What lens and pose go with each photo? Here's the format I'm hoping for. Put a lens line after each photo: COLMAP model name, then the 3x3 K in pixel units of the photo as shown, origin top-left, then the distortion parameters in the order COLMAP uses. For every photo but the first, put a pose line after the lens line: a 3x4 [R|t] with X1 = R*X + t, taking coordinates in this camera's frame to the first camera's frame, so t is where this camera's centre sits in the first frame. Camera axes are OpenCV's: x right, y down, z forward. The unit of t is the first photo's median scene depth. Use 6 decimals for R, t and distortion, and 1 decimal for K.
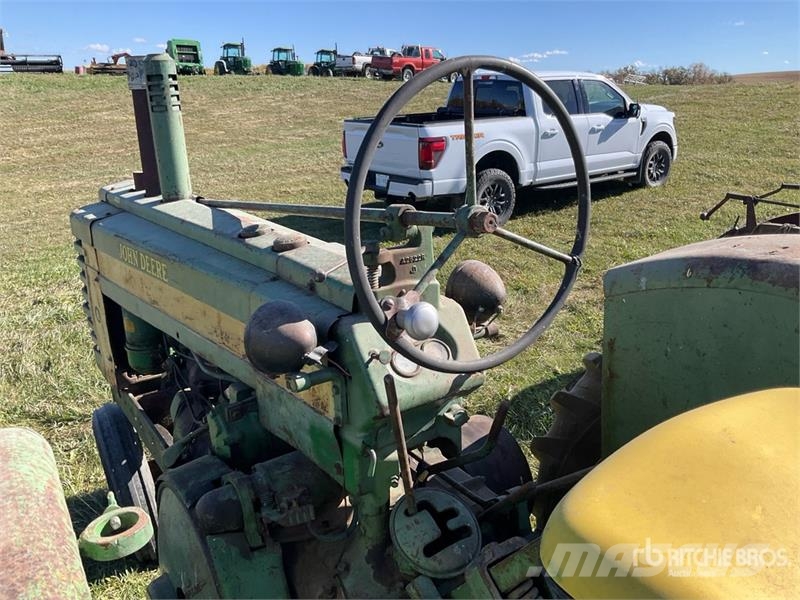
lens RADIAL K [[605.2, 0, 401.9], [0, 605.2, 298.1], [0, 0, 1]] dist [0.002431, -0.011583]
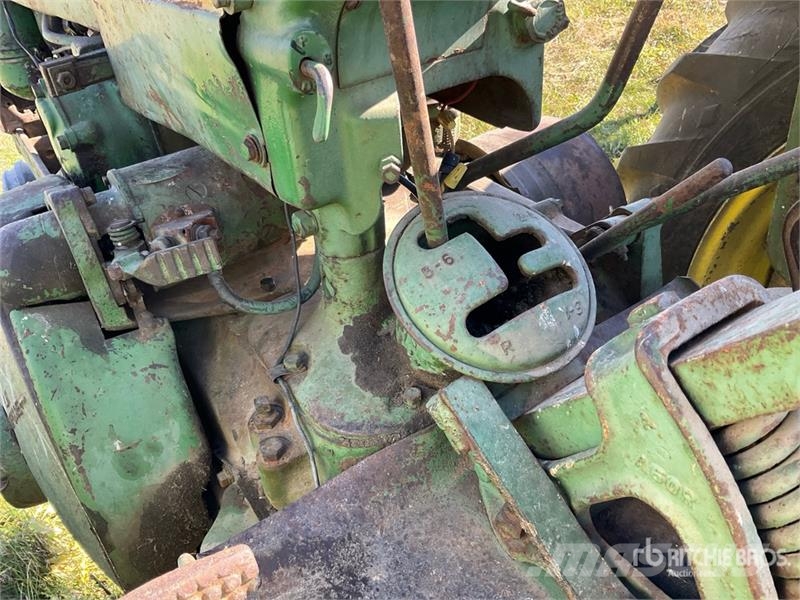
lens RADIAL K [[659.1, 0, 399.7], [0, 659.1, 300.1], [0, 0, 1]] dist [0.060580, -0.120619]
pose [[0.999115, -0.034785, -0.023641, 0.001334], [0.040776, 0.938864, 0.341866, 0.226740], [0.010304, -0.342527, 0.939451, 0.533843]]
